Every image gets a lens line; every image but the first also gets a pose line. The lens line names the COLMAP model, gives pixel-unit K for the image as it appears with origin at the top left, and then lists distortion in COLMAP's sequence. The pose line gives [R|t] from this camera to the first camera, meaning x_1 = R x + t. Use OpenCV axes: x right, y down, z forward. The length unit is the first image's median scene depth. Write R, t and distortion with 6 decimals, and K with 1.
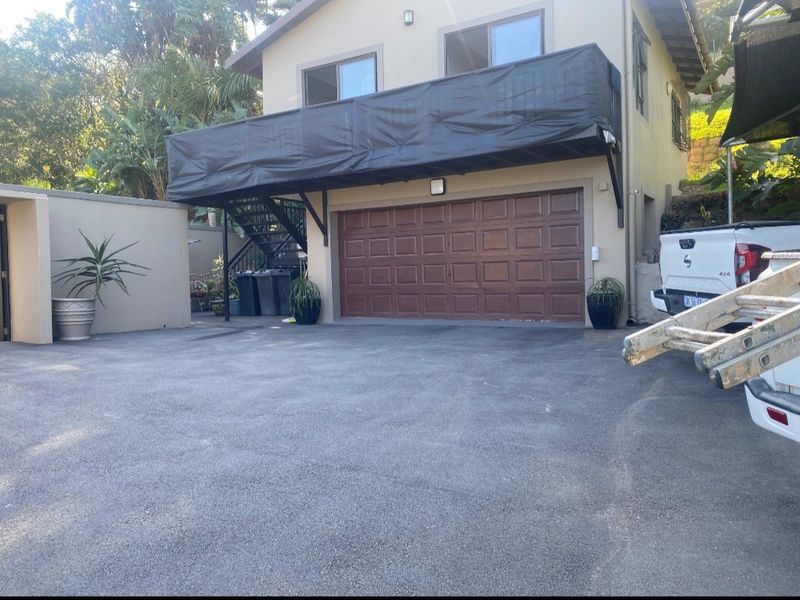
lens RADIAL K [[599.7, 0, 399.6], [0, 599.7, 290.4], [0, 0, 1]] dist [0.078992, -0.103230]
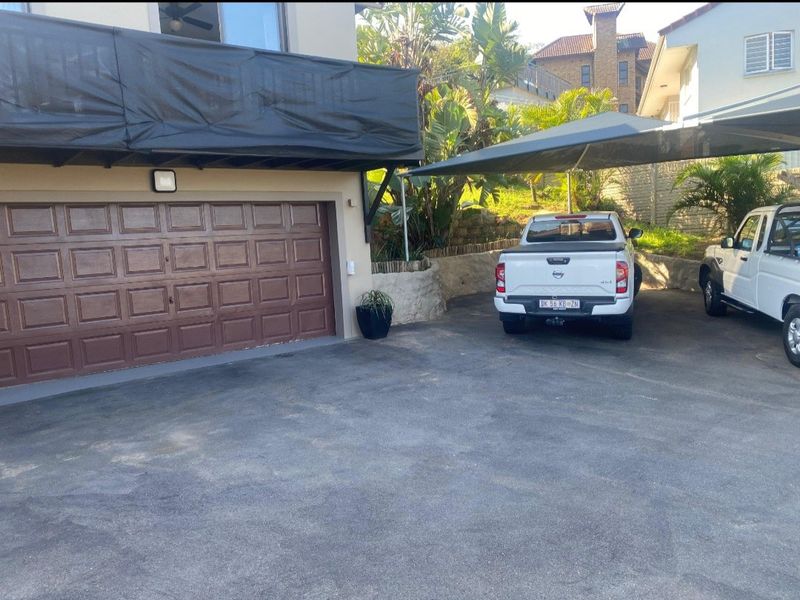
lens RADIAL K [[585.5, 0, 400.0], [0, 585.5, 300.0], [0, 0, 1]] dist [-0.005770, -0.003828]
pose [[0.382894, -0.087736, 0.919616, -0.549817], [0.069022, 0.995414, 0.066229, -0.064340], [-0.921210, 0.038115, 0.387194, 0.528232]]
